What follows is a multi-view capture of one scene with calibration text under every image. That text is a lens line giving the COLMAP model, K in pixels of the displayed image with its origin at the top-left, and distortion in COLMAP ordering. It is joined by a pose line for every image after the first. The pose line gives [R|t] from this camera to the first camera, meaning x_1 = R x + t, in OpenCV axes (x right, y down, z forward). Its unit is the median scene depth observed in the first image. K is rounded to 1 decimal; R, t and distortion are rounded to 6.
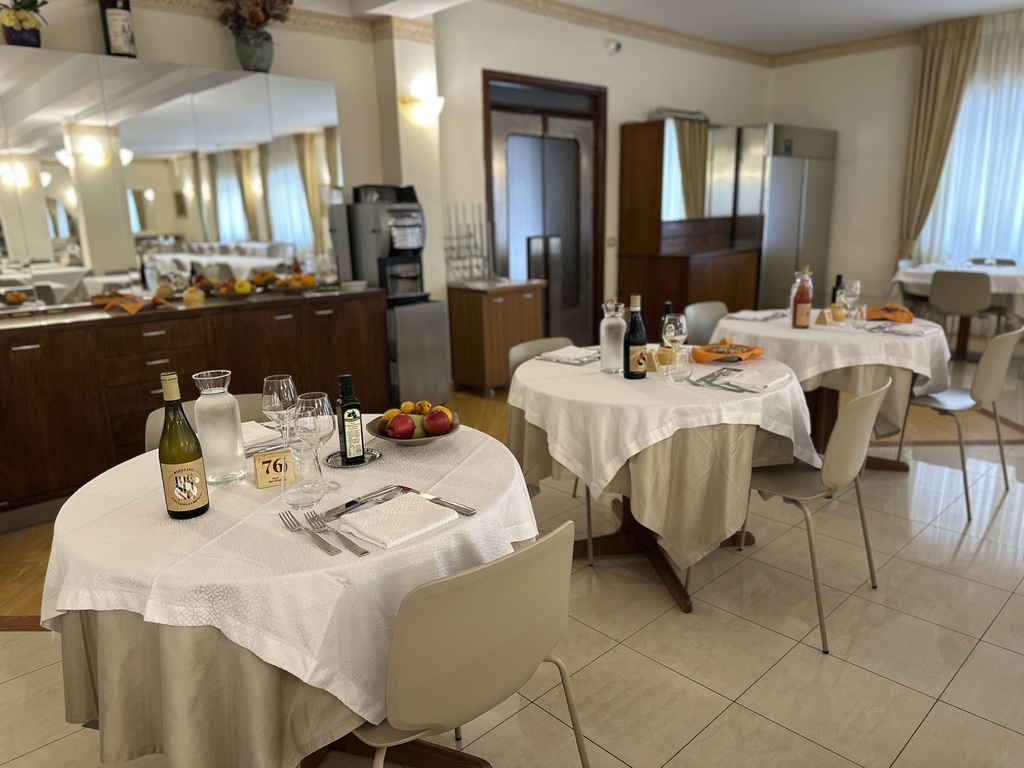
lens RADIAL K [[723.7, 0, 512.0], [0, 723.7, 384.0], [0, 0, 1]] dist [0.075479, -0.002500]
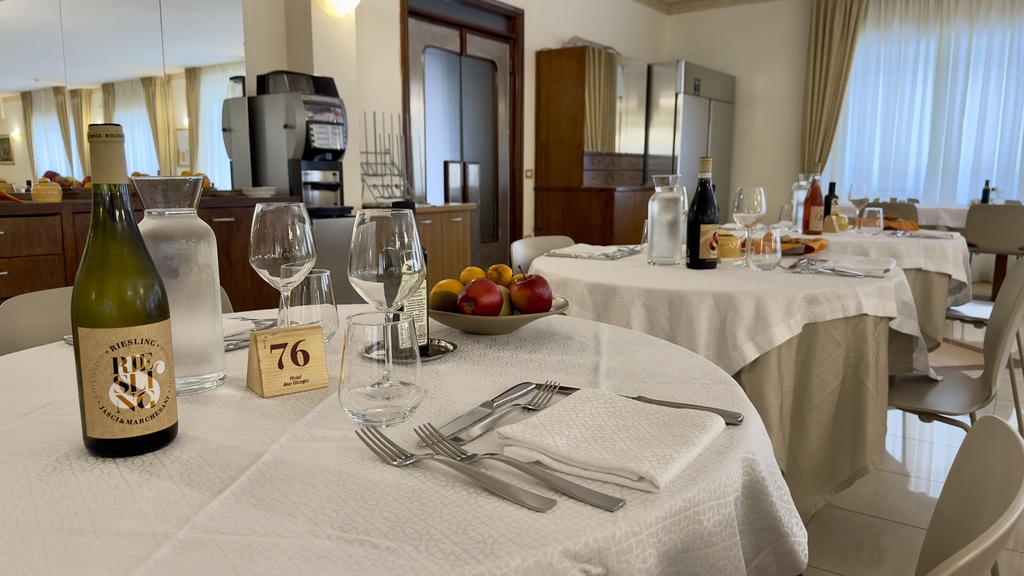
lens RADIAL K [[731.5, 0, 510.2], [0, 731.5, 277.1], [0, 0, 1]] dist [0.056001, -0.002610]
pose [[0.981574, -0.003199, 0.191054, -0.101646], [0.022408, 0.994888, -0.098465, 0.041815], [-0.189762, 0.100932, 0.976628, 0.170214]]
